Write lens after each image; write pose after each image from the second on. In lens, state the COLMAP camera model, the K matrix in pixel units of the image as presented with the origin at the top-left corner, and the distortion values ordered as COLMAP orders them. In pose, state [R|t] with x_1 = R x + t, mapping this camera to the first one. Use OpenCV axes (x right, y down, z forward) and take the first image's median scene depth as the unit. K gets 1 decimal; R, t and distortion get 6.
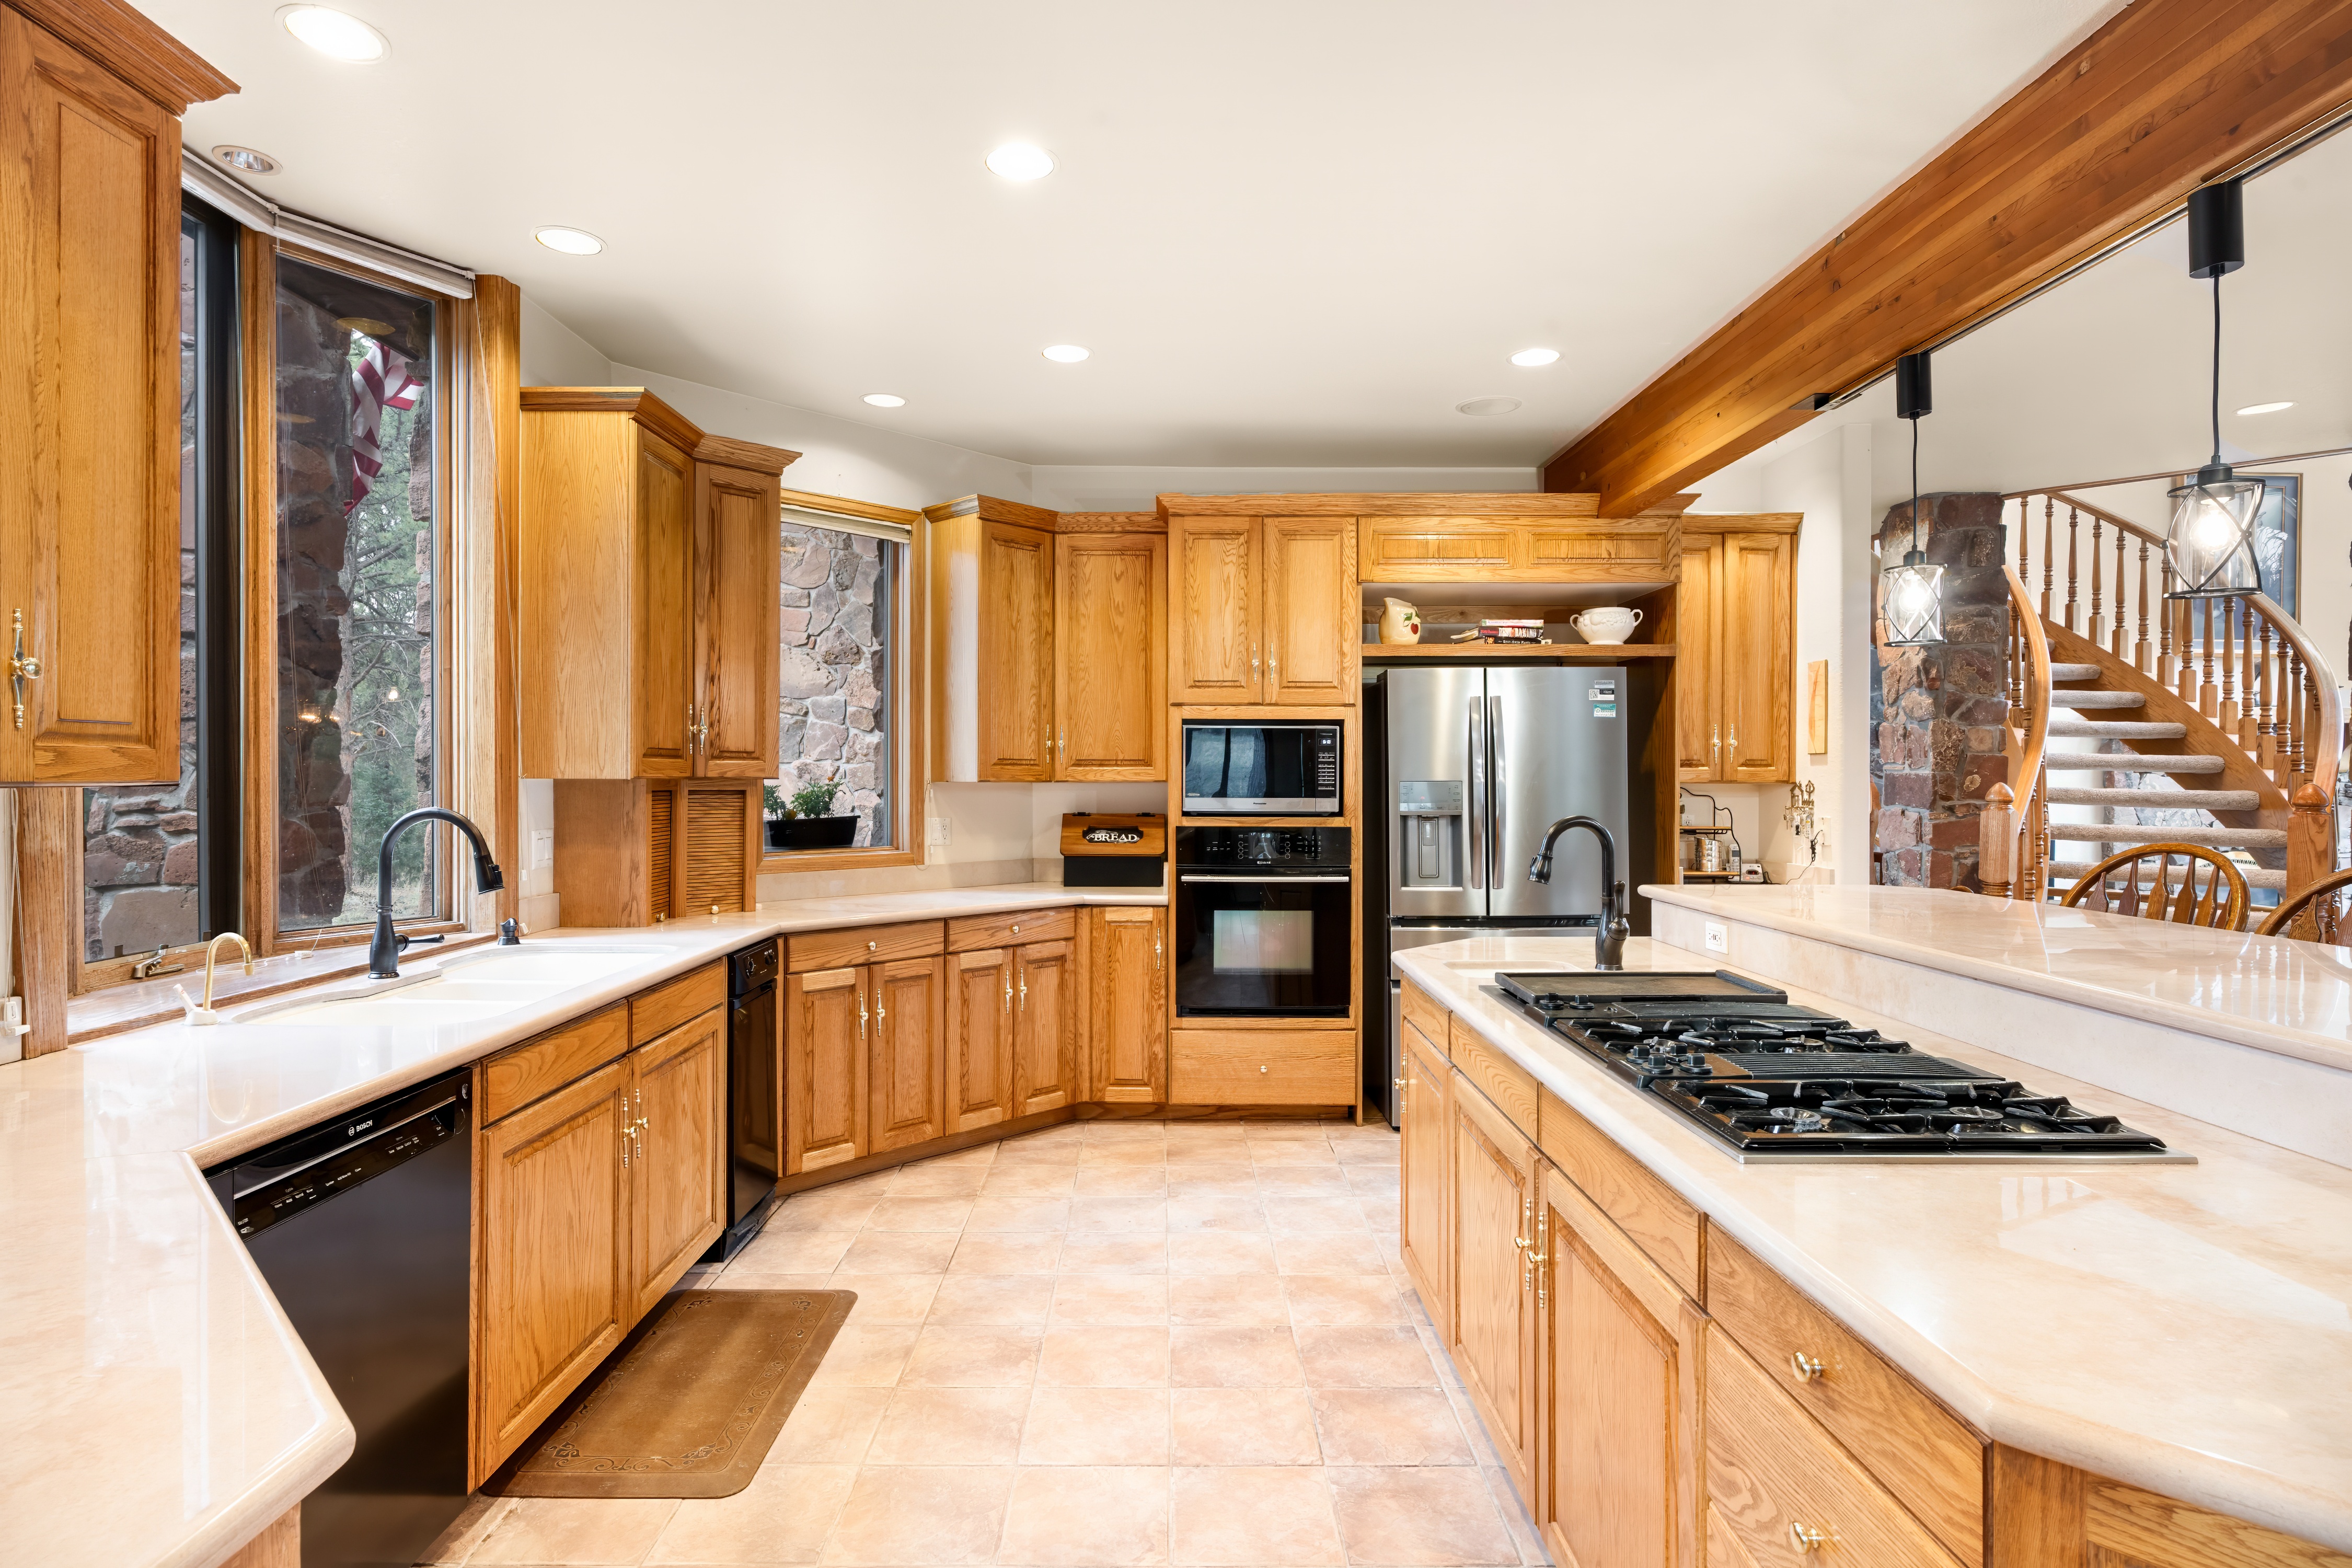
lens RADIAL K [[1236.9, 0, 1192.9], [0, 1236.9, 782.9], [0, 0, 1]] dist [-0.006442, -0.000346]
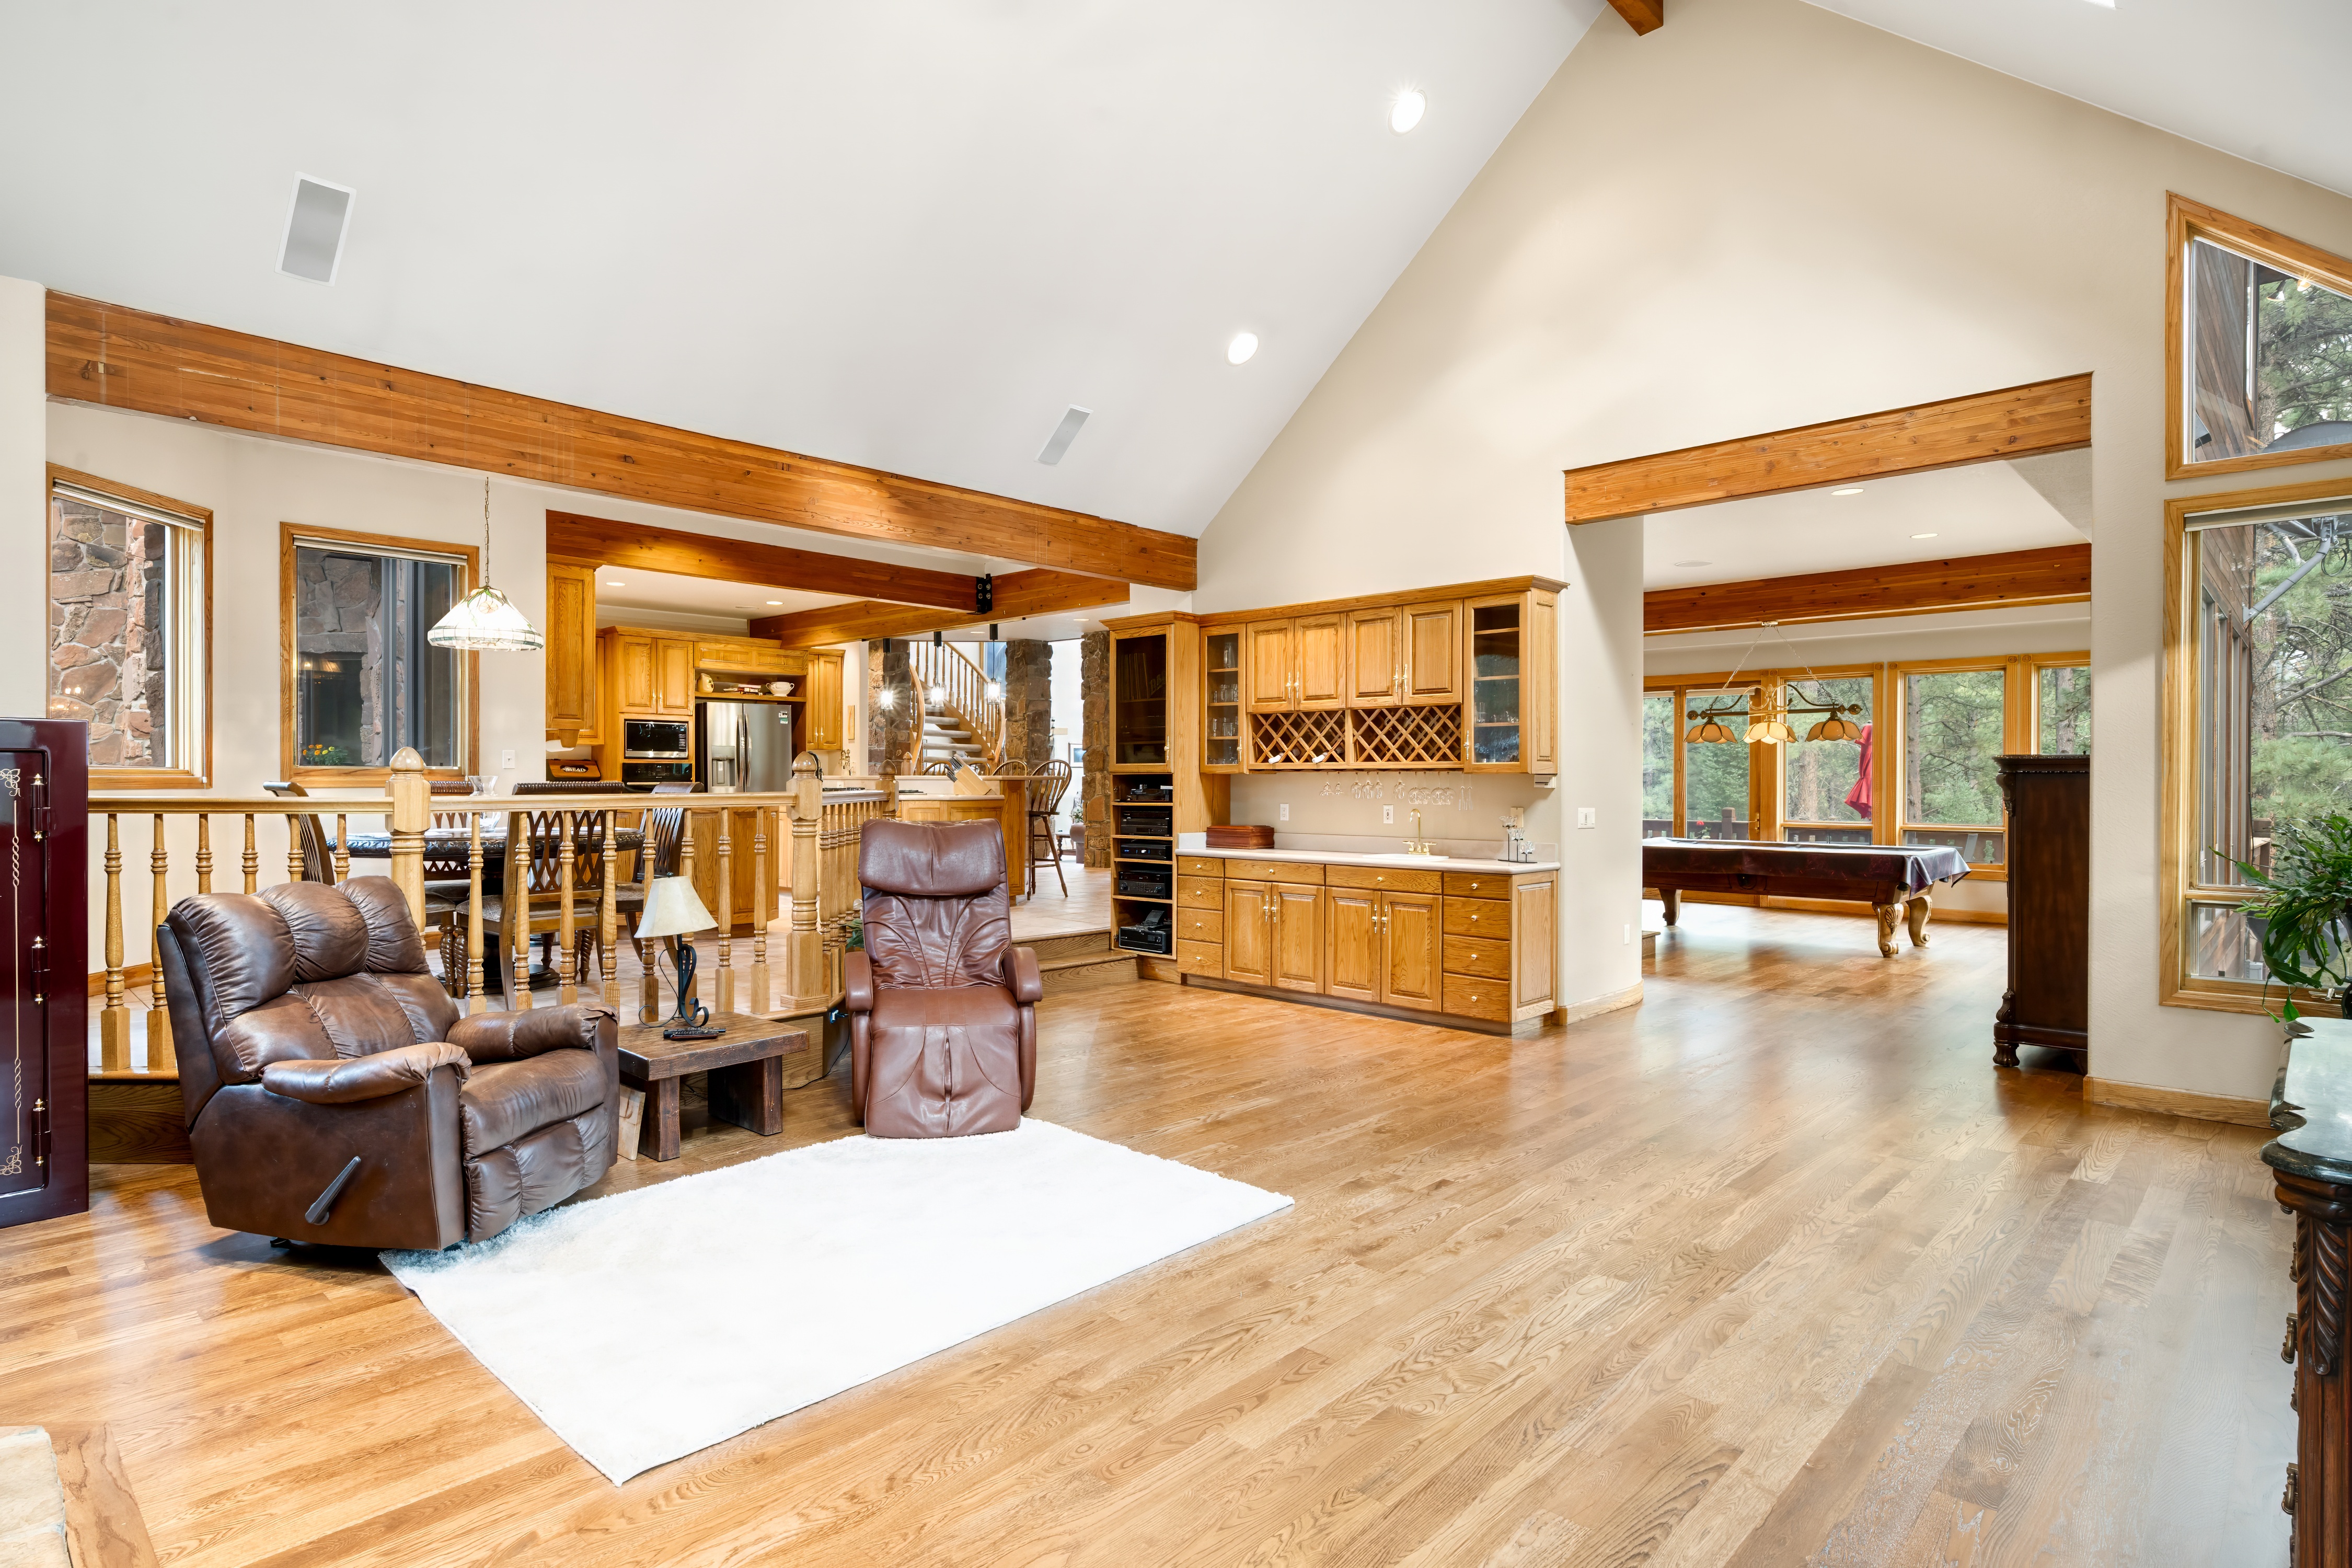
lens RADIAL K [[1236.9, 0, 1175.2], [0, 1236.9, 786.5], [0, 0, 1]] dist [-0.006442, -0.000346]
pose [[0.699179, -0.004022, 0.714935, -1.134840], [0.001707, 0.999991, 0.003955, 0.086068], [-0.714945, -0.001545, 0.699179, -1.705588]]
